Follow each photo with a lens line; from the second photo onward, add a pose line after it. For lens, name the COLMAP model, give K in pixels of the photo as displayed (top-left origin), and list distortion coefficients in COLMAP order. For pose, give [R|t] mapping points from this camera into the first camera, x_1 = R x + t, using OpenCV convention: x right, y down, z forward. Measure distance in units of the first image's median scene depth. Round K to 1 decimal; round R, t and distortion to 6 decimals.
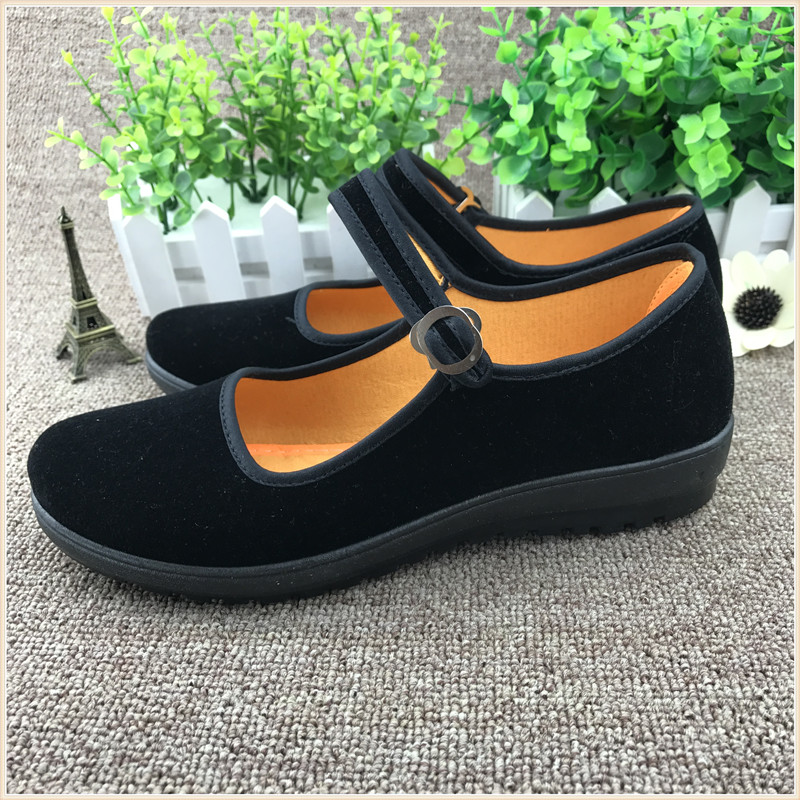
lens RADIAL K [[844.8, 0, 407.5], [0, 844.8, 413.1], [0, 0, 1]] dist [0.013302, 0.000000]
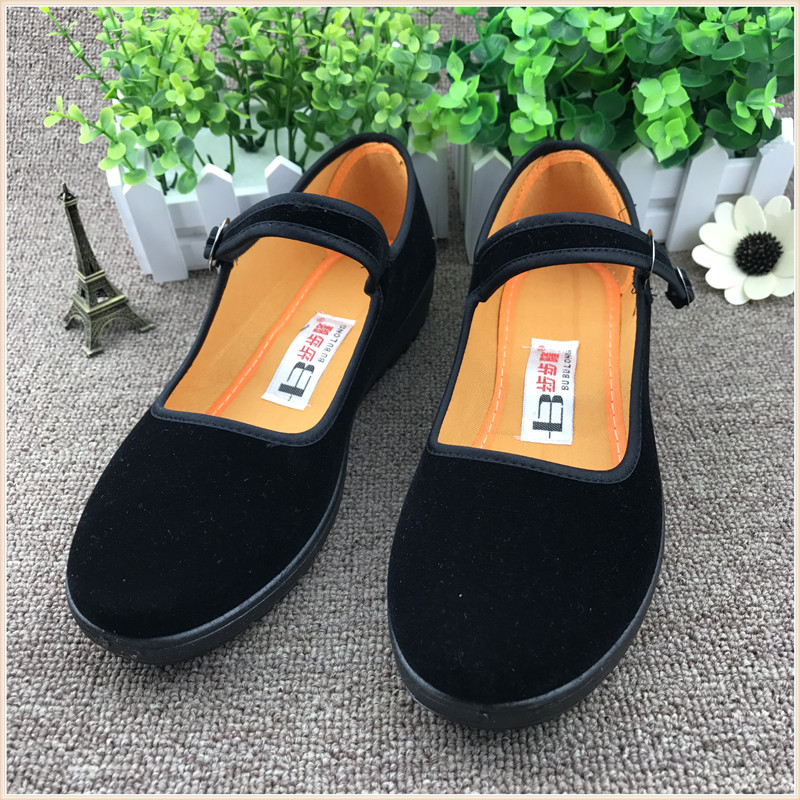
lens RADIAL K [[844.8, 0, 407.0], [0, 844.8, 401.5], [0, 0, 1]] dist [0.013302, 0.000000]
pose [[0.996703, -0.050492, 0.063514, -0.143561], [0.039613, 0.985964, 0.162189, -0.215937], [-0.070811, -0.159138, 0.984714, -0.025109]]
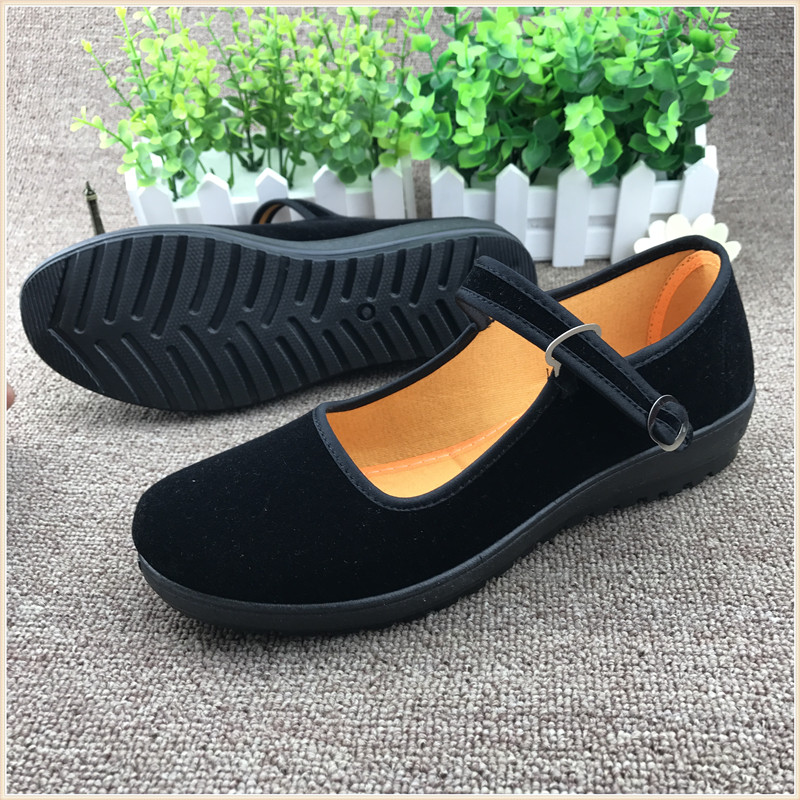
lens RADIAL K [[844.8, 0, 402.2], [0, 844.8, 401.2], [0, 0, 1]] dist [0.013302, 0.000000]
pose [[0.999789, -0.001897, -0.020441, 0.081941], [0.003005, 0.998520, 0.054307, -0.001786], [0.020307, -0.054356, 0.998315, -0.279217]]
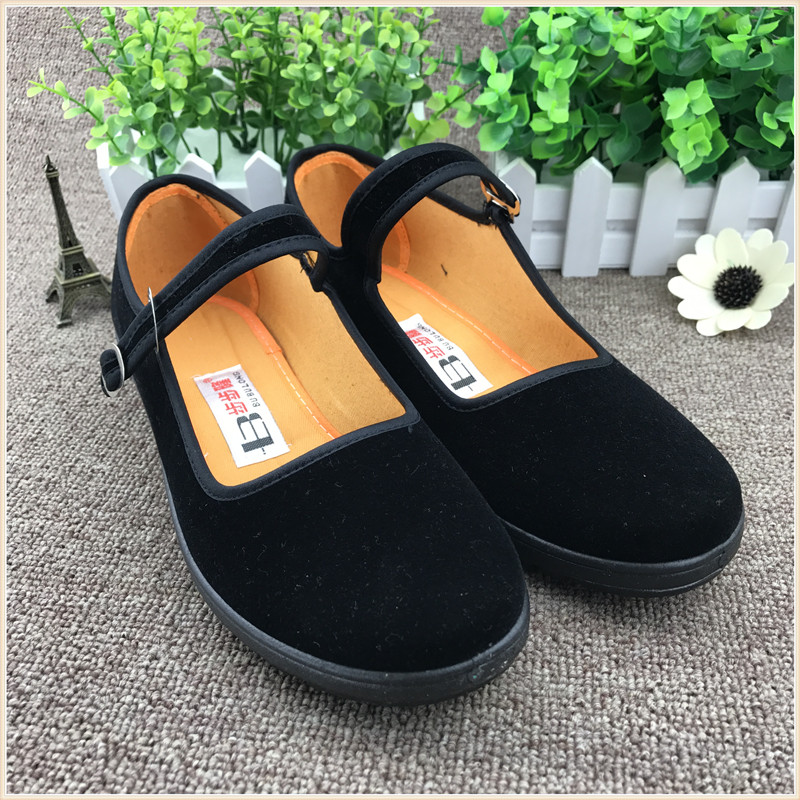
lens RADIAL K [[844.8, 0, 402.3], [0, 844.8, 404.0], [0, 0, 1]] dist [0.013302, 0.000000]
pose [[0.997278, 0.056356, -0.047537, 0.128948], [-0.052667, 0.995748, 0.075574, -0.070347], [0.051594, -0.072865, 0.996006, -0.023997]]
